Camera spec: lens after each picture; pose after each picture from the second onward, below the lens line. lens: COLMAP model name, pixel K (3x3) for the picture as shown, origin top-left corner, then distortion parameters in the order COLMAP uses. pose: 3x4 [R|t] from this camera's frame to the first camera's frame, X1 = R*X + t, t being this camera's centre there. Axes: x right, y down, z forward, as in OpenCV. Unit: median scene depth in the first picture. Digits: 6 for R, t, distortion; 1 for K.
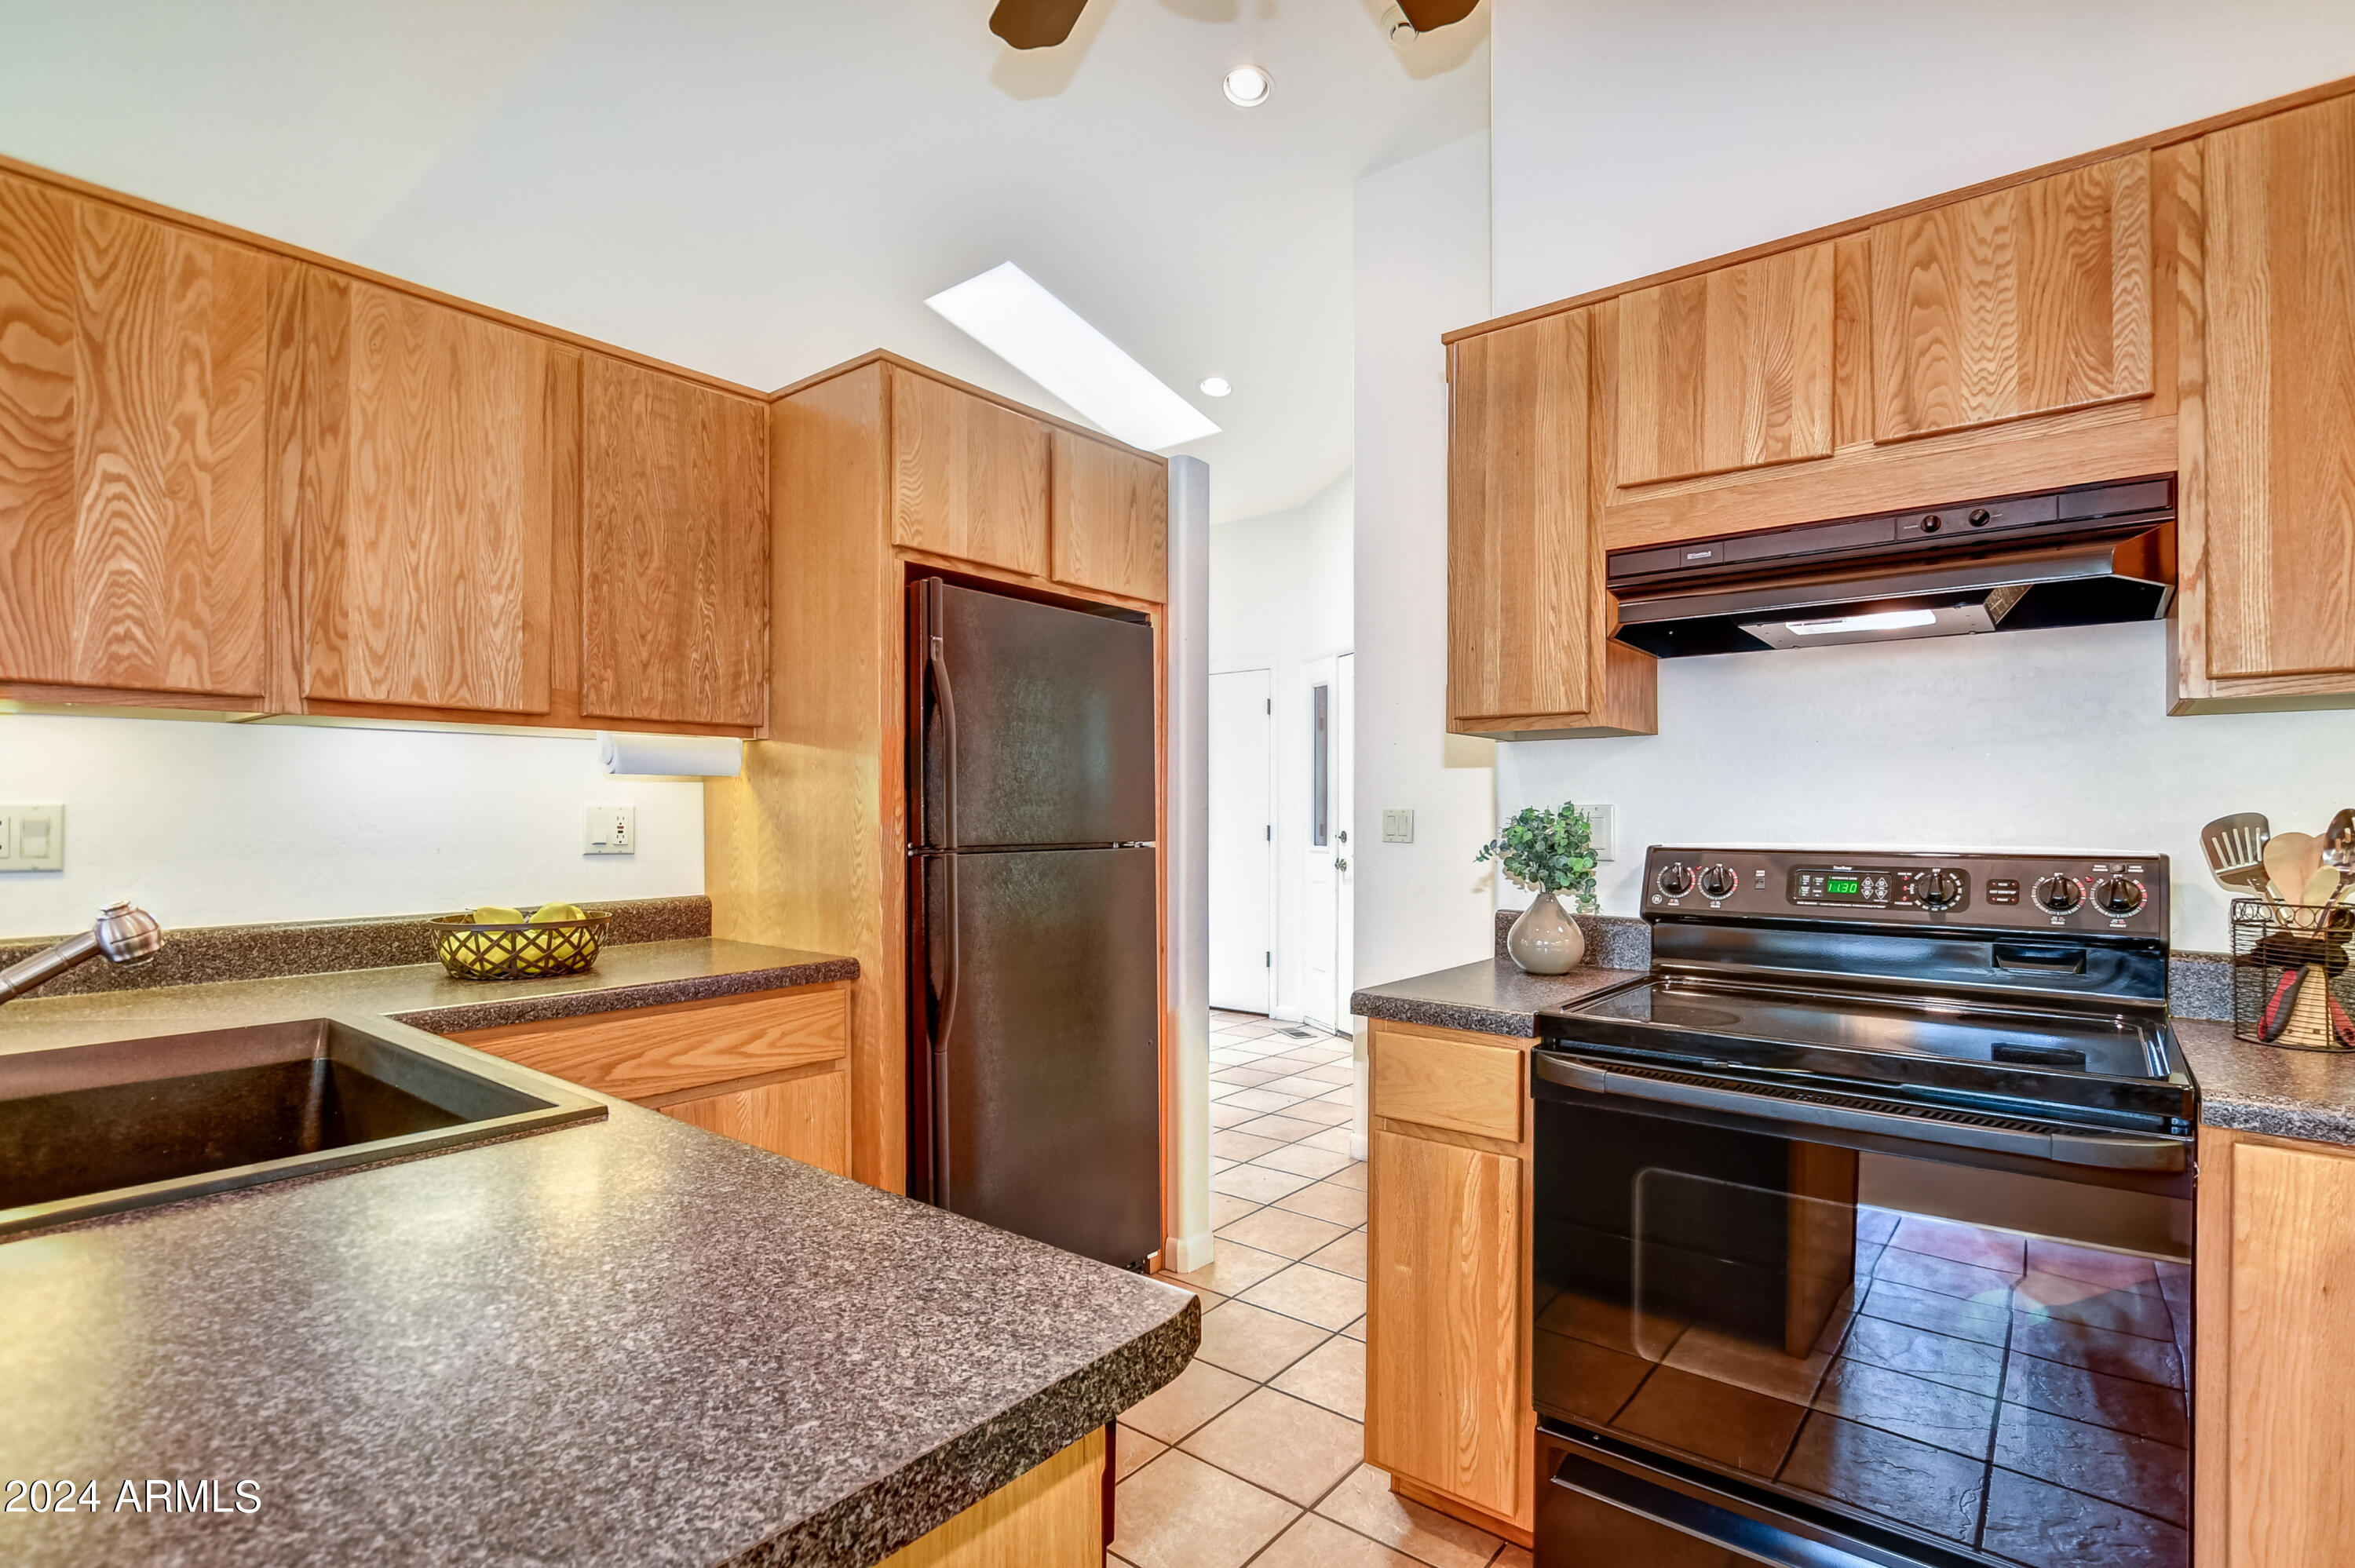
lens RADIAL K [[1145.4, 0, 1190.9], [0, 1145.4, 803.6], [0, 0, 1]] dist [-0.003990, -0.000694]
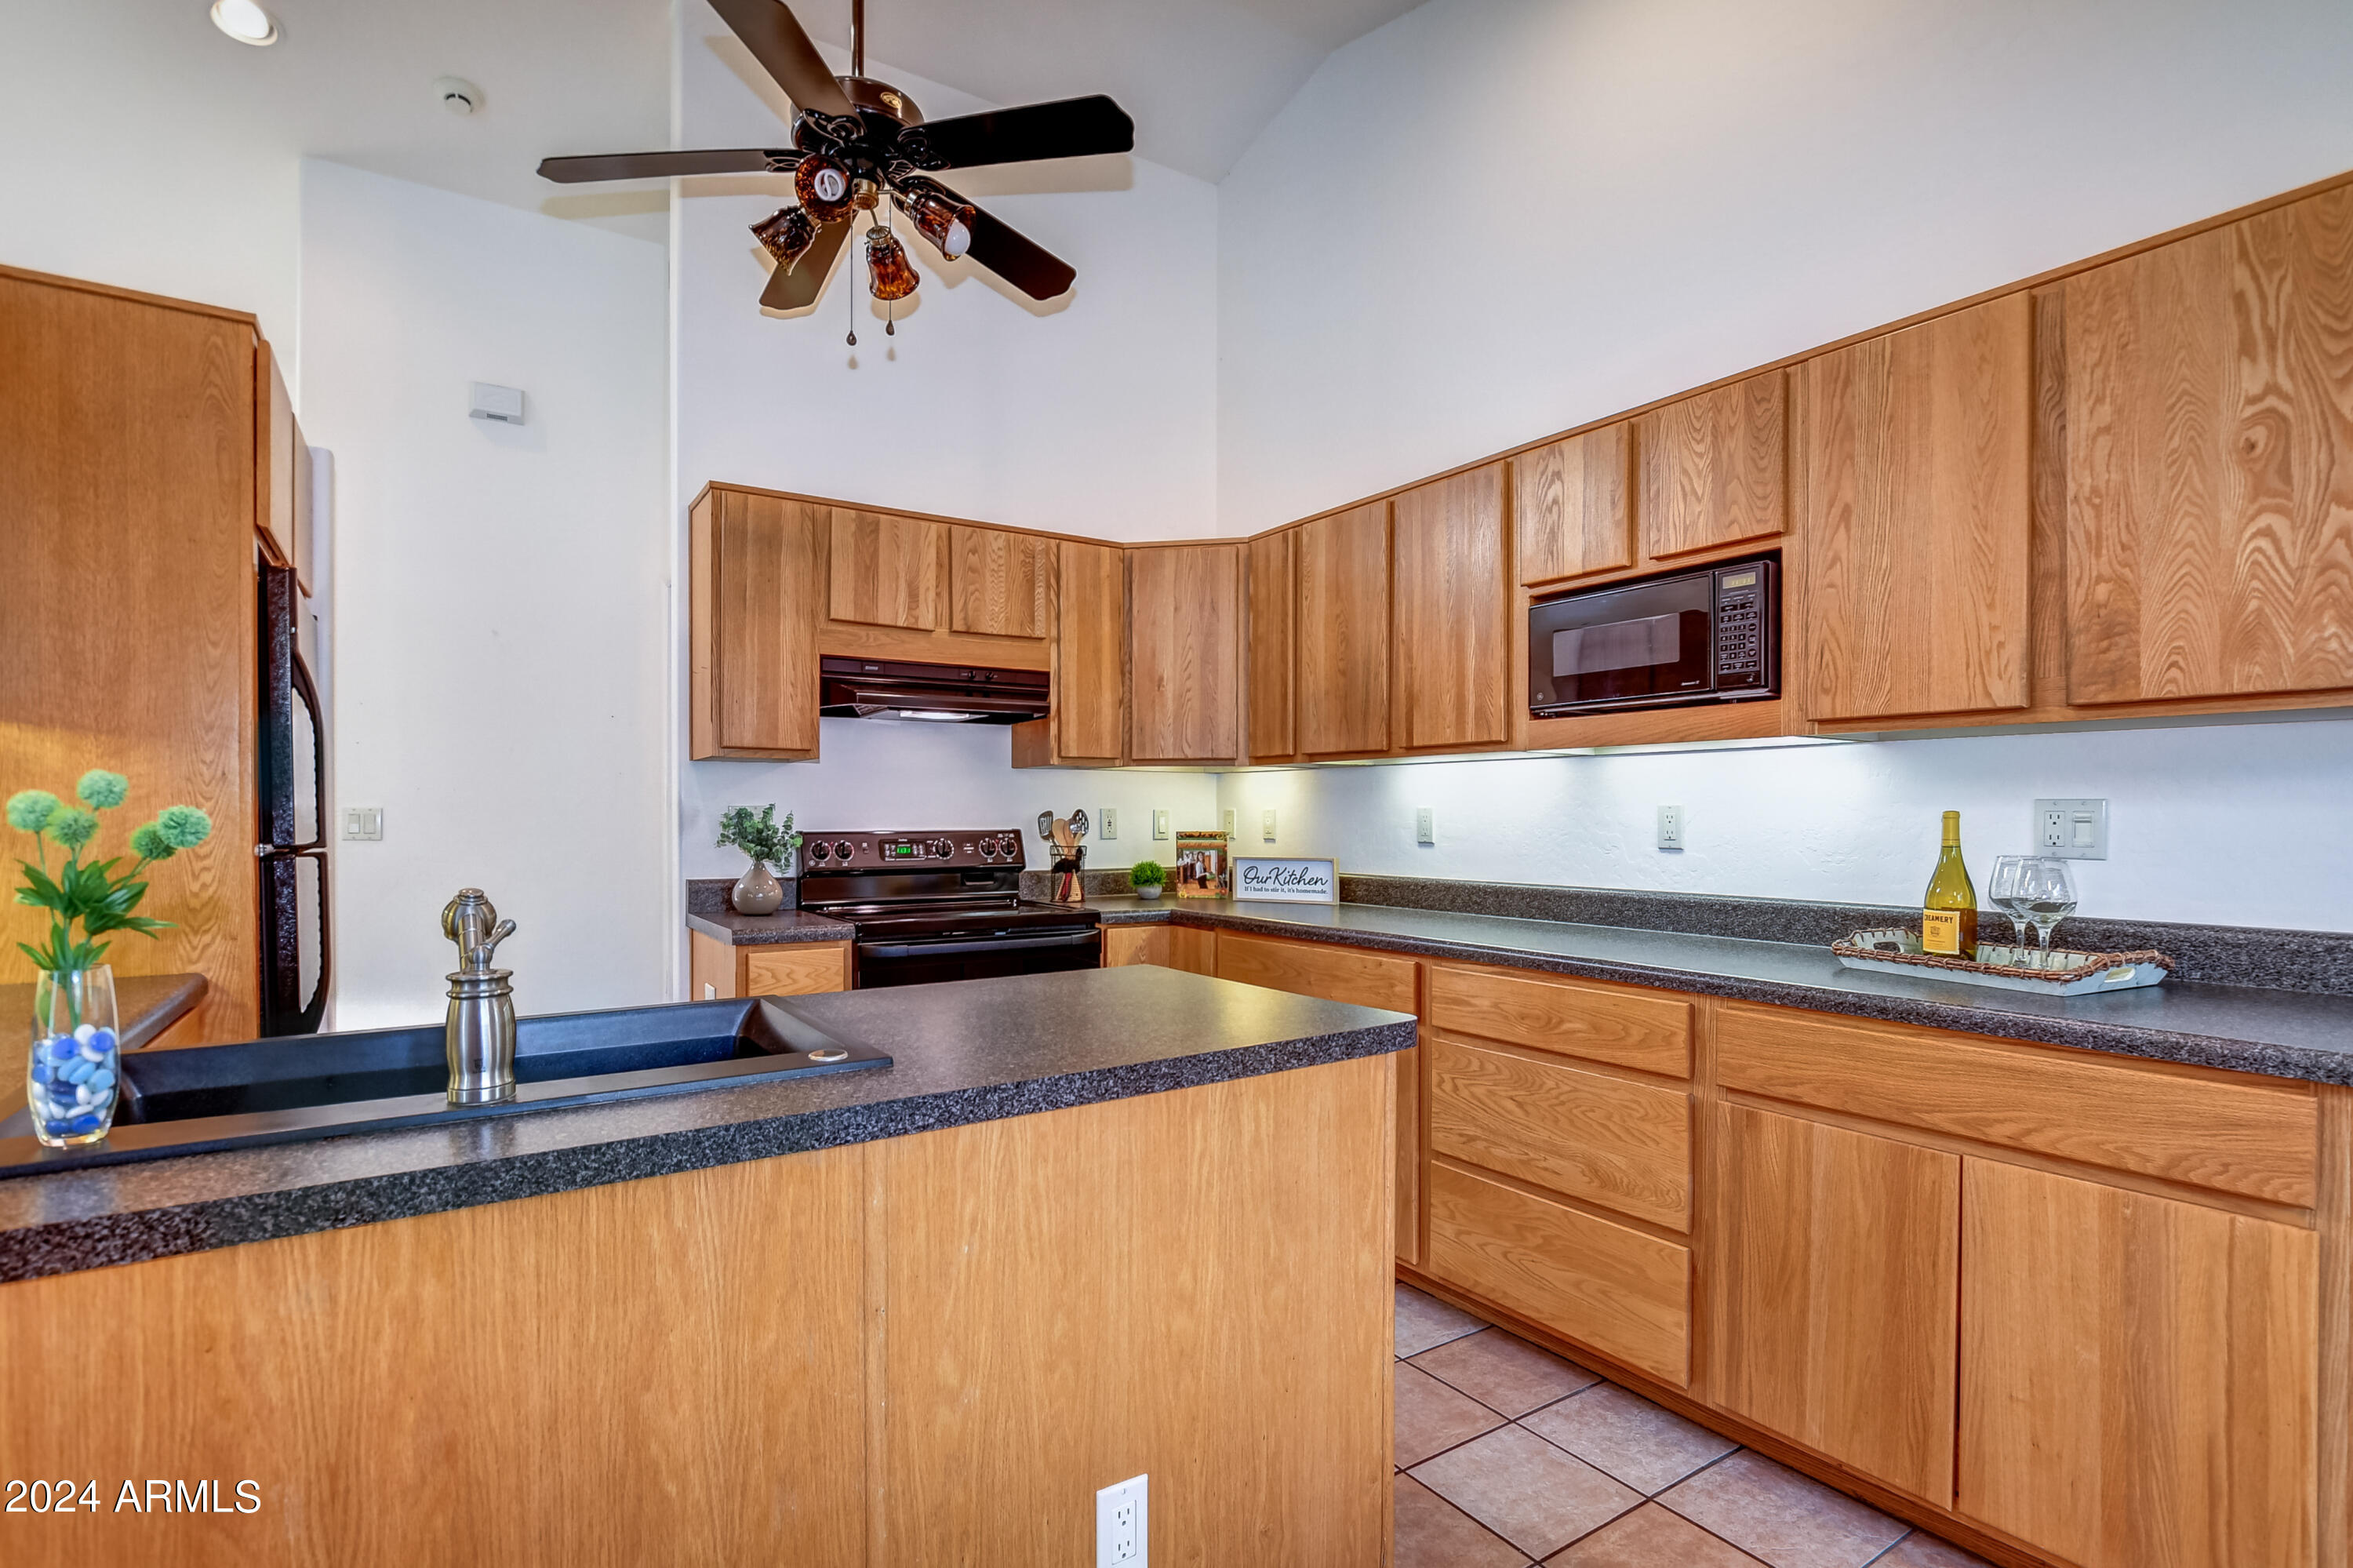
lens RADIAL K [[1144.6, 0, 1202.7], [0, 1144.6, 811.1], [0, 0, 1]] dist [-0.003990, -0.000694]
pose [[0.280416, -0.000768, 0.959878, -1.212033], [-0.007739, 0.999965, 0.003061, -0.000952], [-0.959847, -0.008287, 0.280400, -0.009755]]
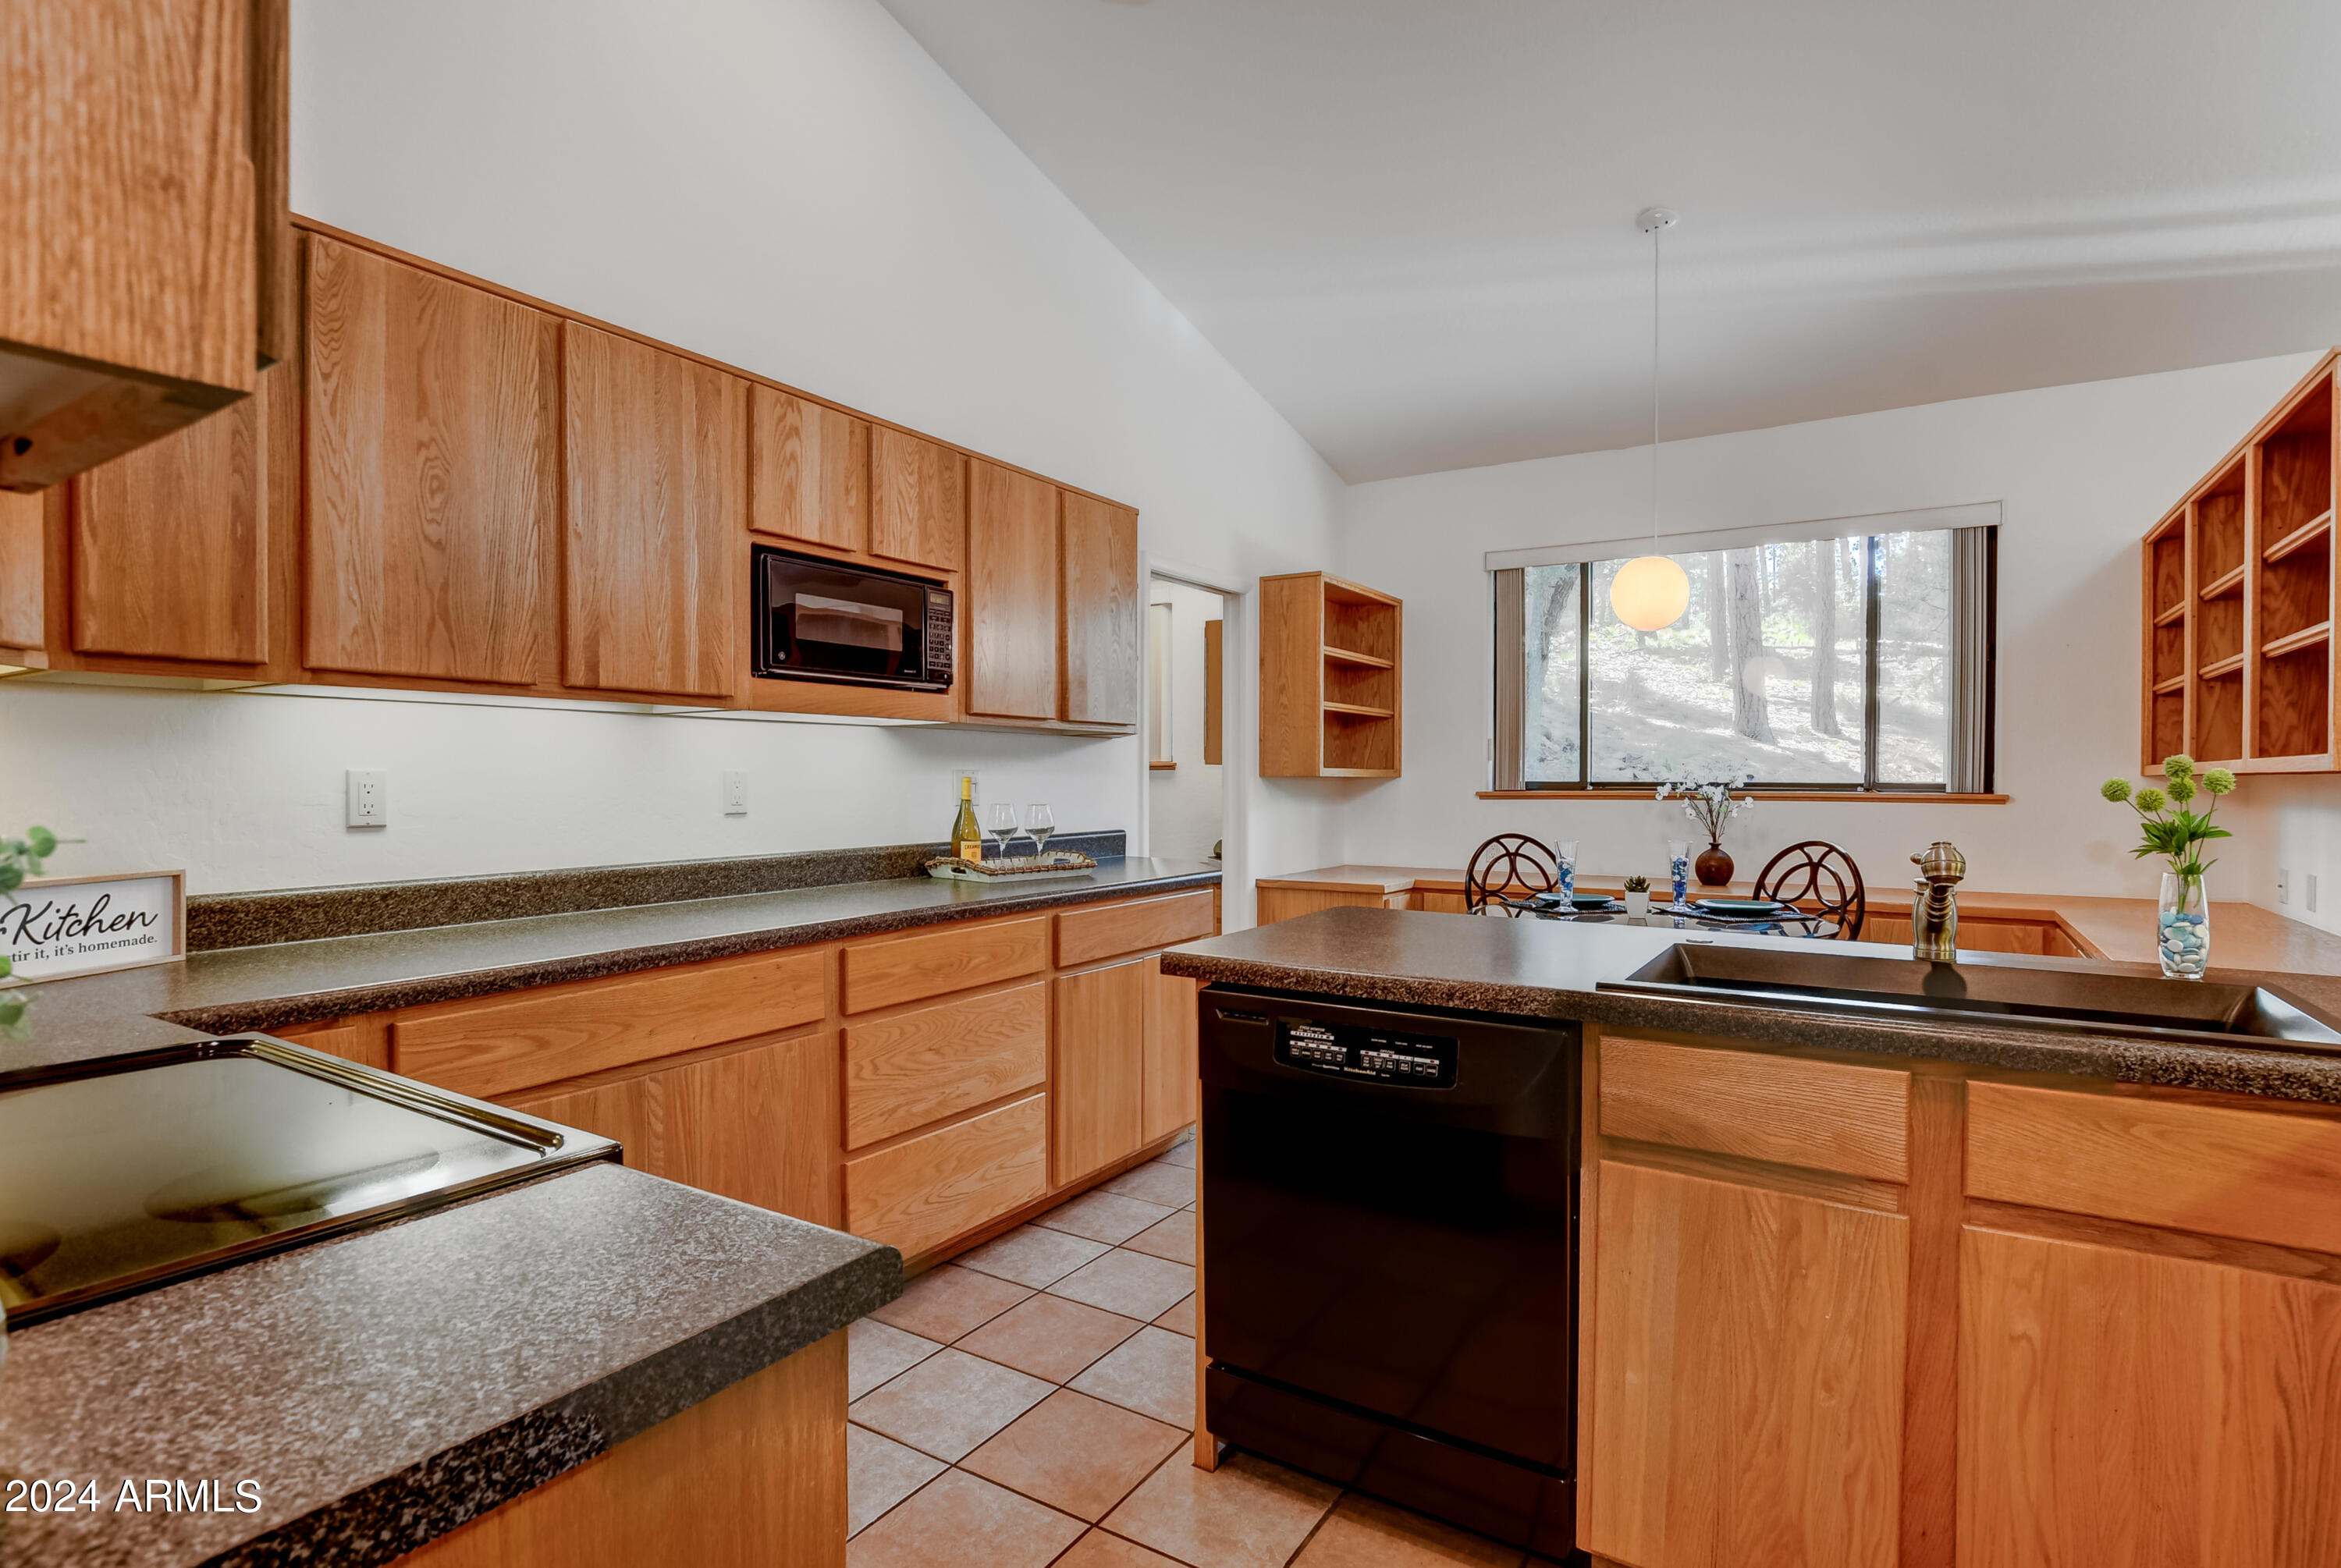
lens RADIAL K [[1138.6, 0, 1162.1], [0, 1138.6, 794.1], [0, 0, 1]] dist [-0.003990, -0.000694]
pose [[-0.994271, 0.004587, -0.106793, -0.379206], [0.004562, 0.999989, 0.000480, 0.014935], [0.106794, -0.000010, -0.994281, 0.957740]]
